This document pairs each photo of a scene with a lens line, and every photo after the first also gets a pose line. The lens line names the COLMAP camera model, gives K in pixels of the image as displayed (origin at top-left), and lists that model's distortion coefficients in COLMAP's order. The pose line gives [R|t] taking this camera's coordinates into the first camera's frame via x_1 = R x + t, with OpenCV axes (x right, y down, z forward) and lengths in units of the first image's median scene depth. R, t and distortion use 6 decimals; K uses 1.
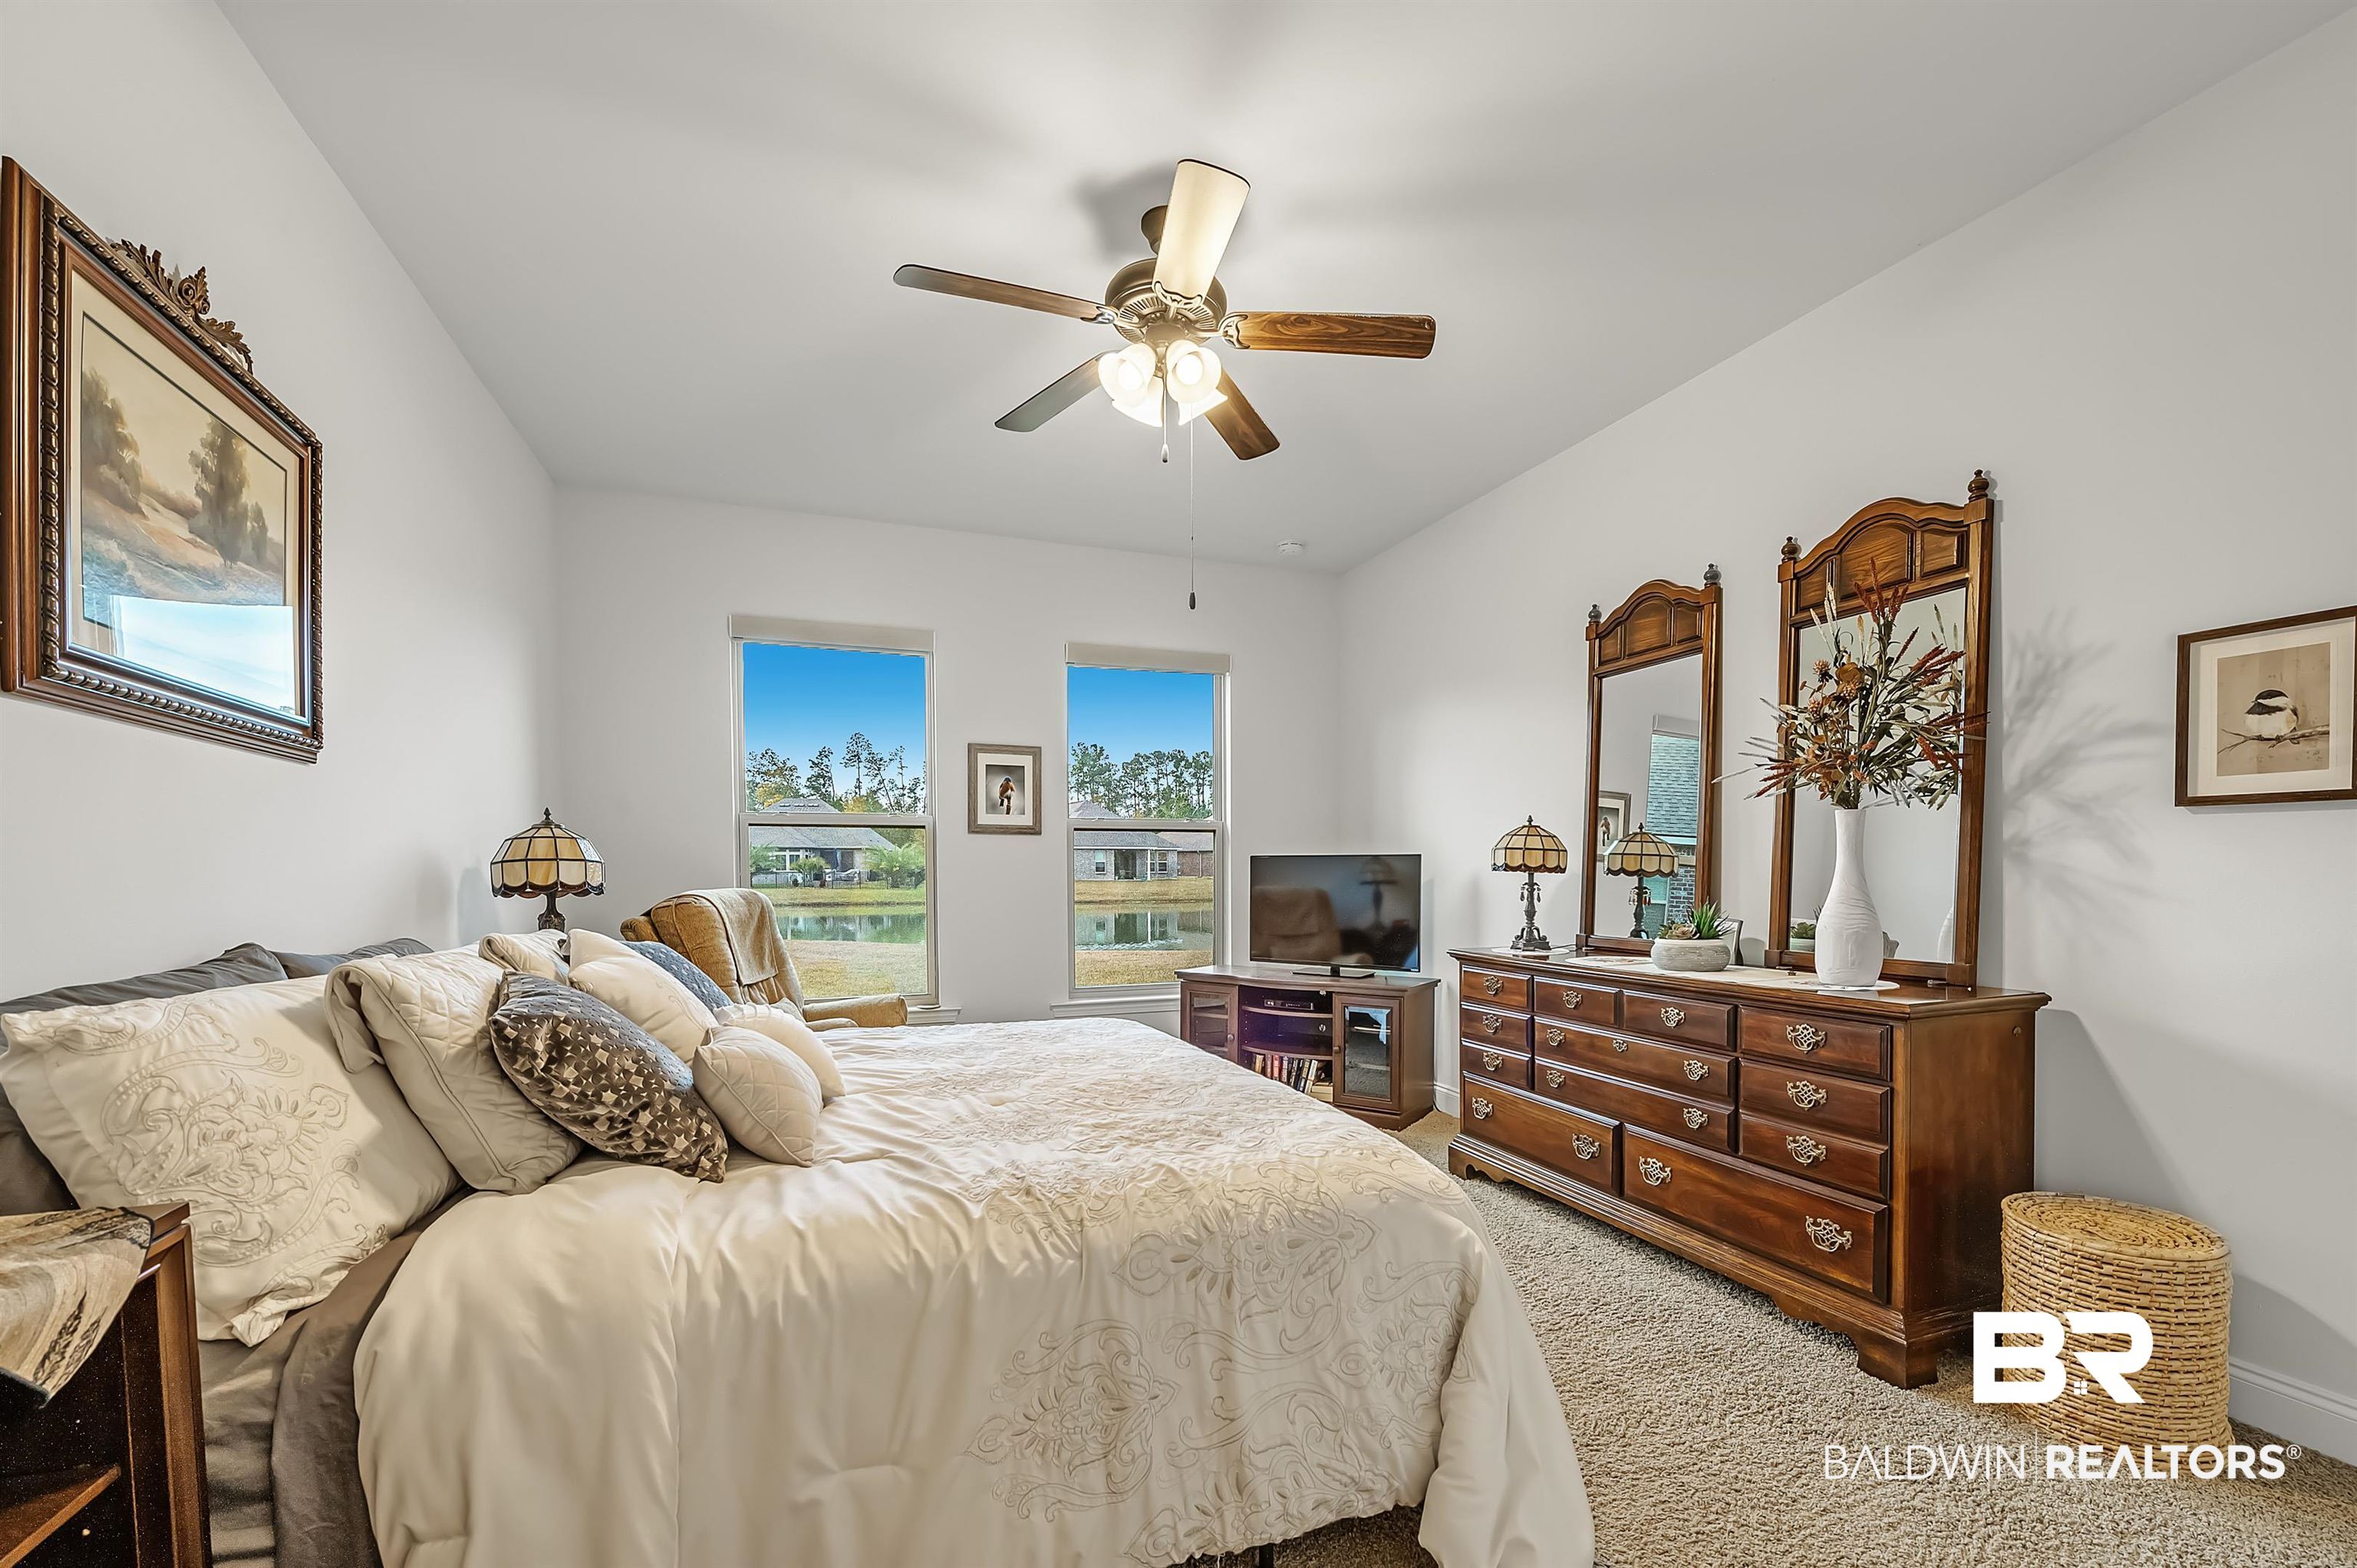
lens RADIAL K [[987.3, 0, 1189.4], [0, 987.3, 896.9], [0, 0, 1]] dist [-0.010397, -0.000443]
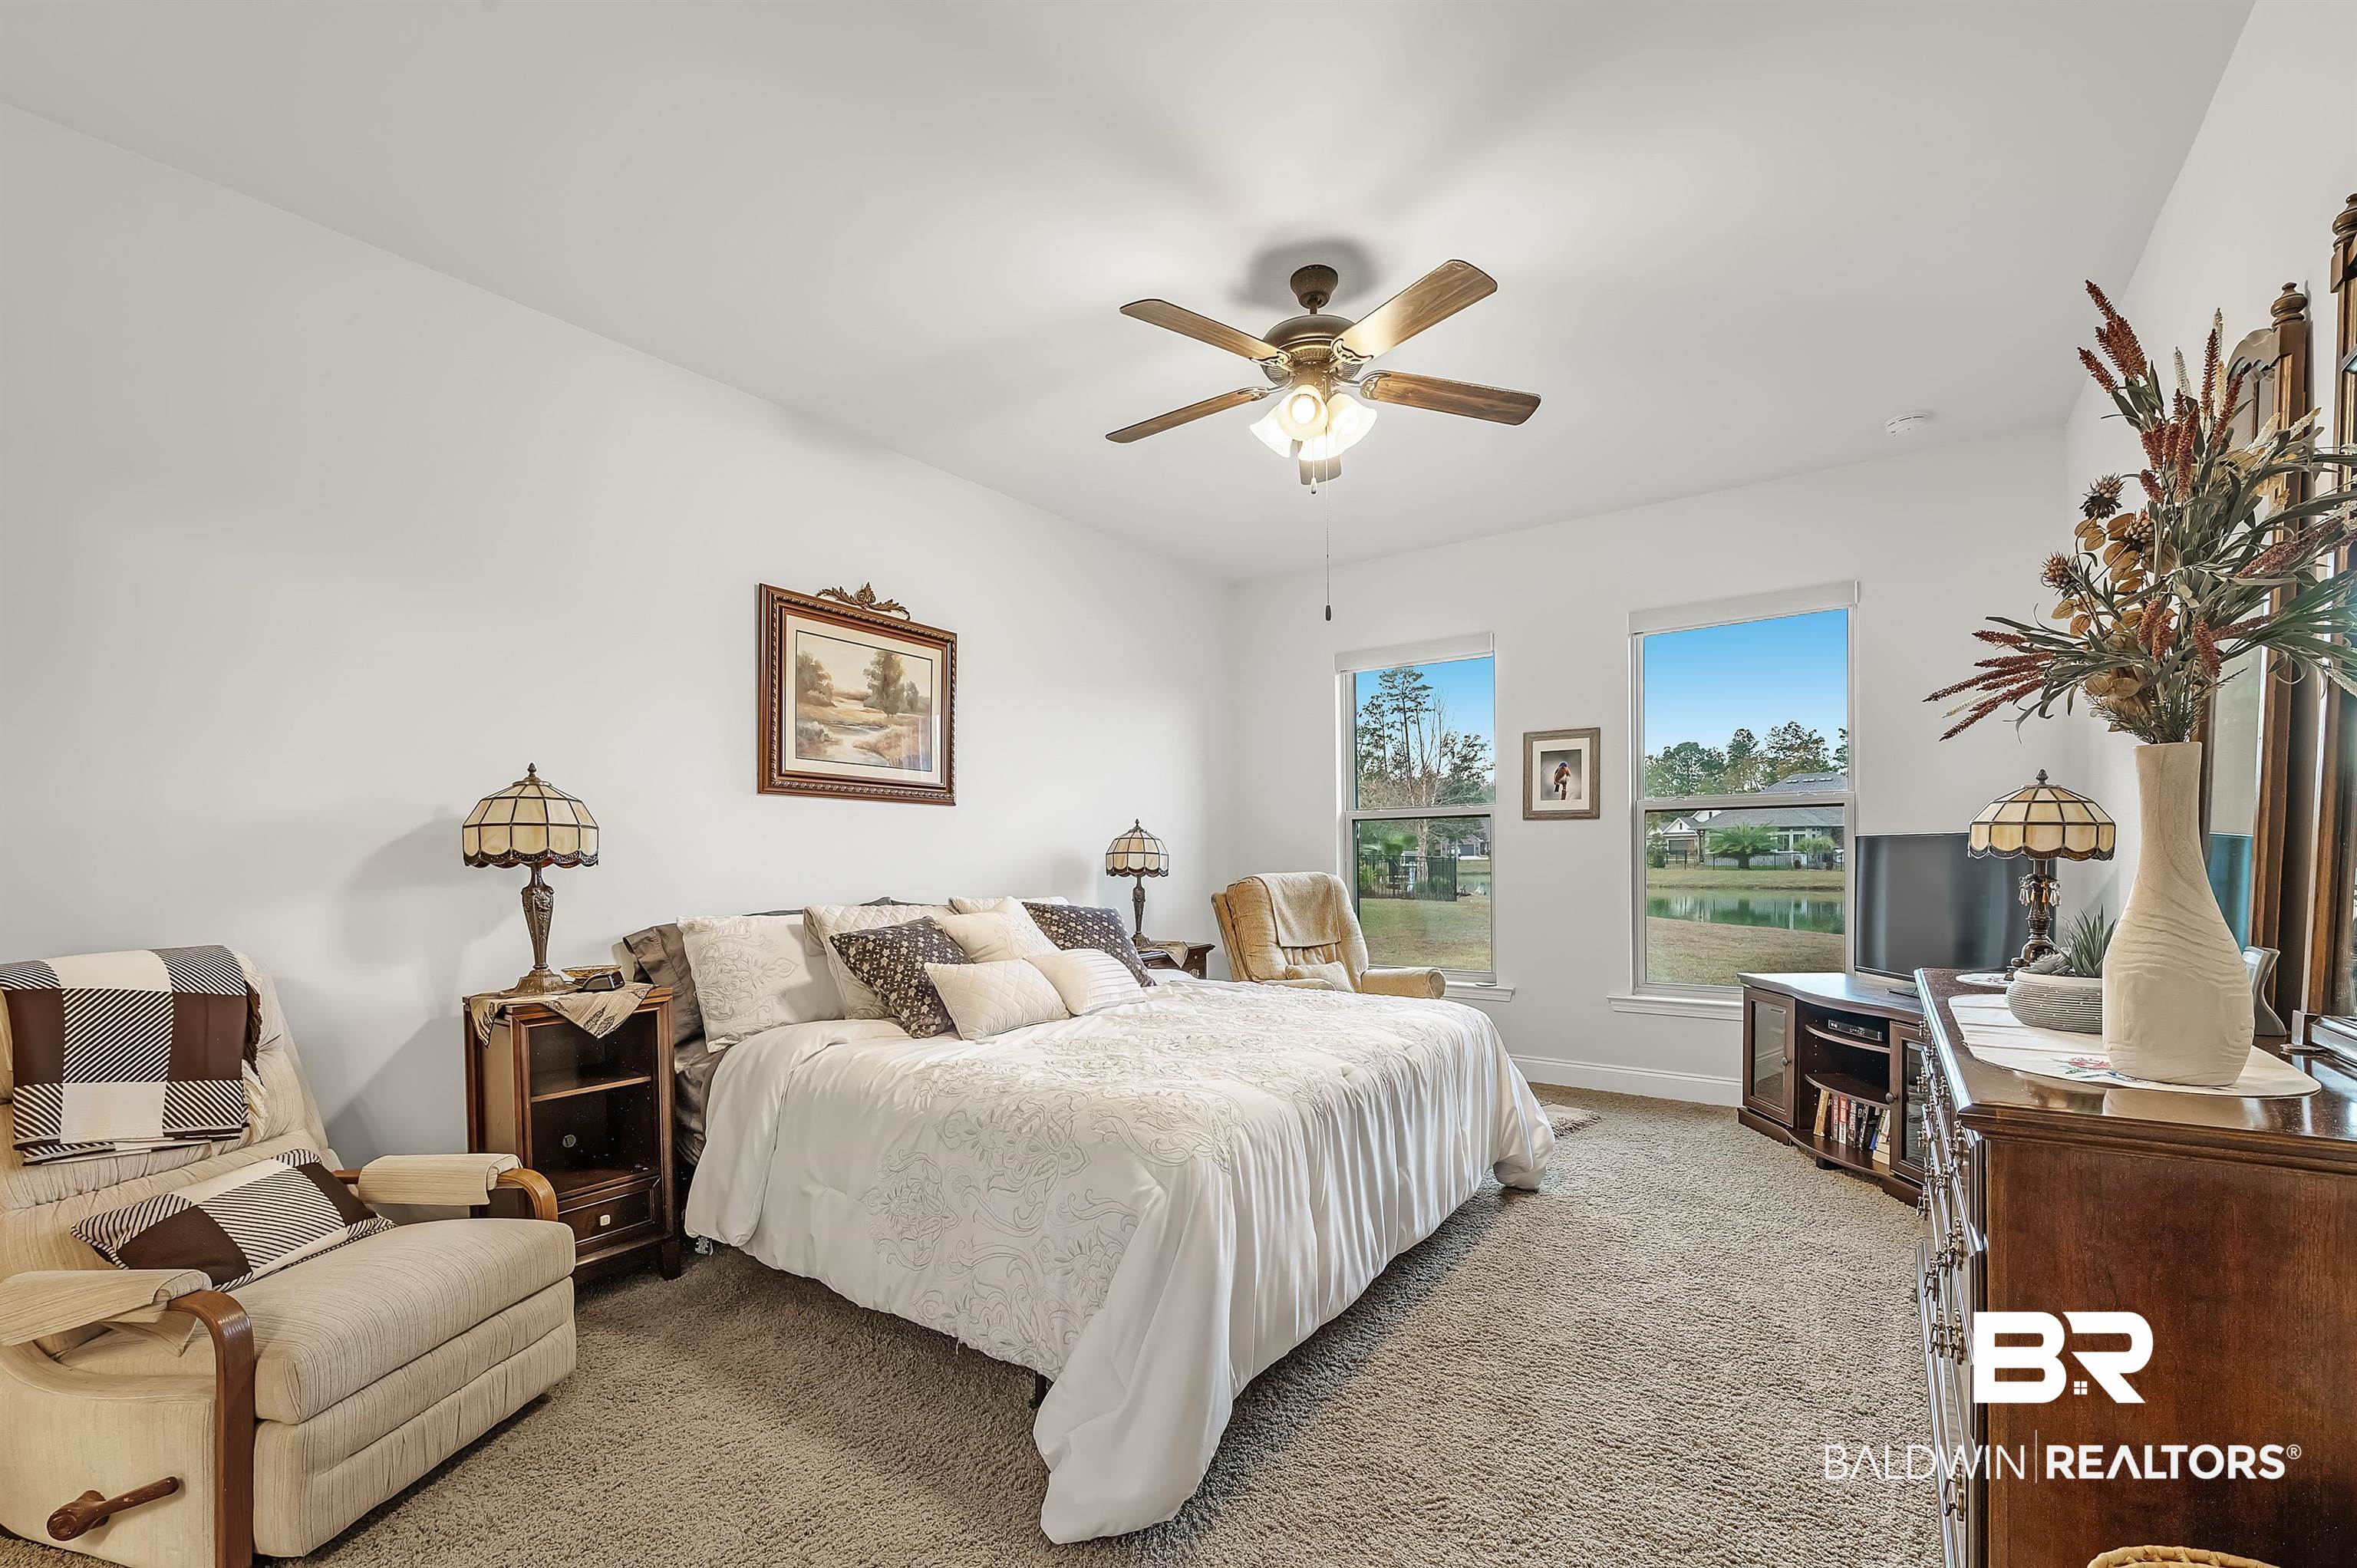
lens RADIAL K [[971.9, 0, 1192.3], [0, 971.9, 865.9], [0, 0, 1]] dist [-0.011756, -0.000280]
pose [[0.552290, 0.005288, -0.833635, 0.970602], [-0.015177, 0.999878, -0.003712, -0.017395], [0.833514, 0.014703, 0.552303, 0.341566]]
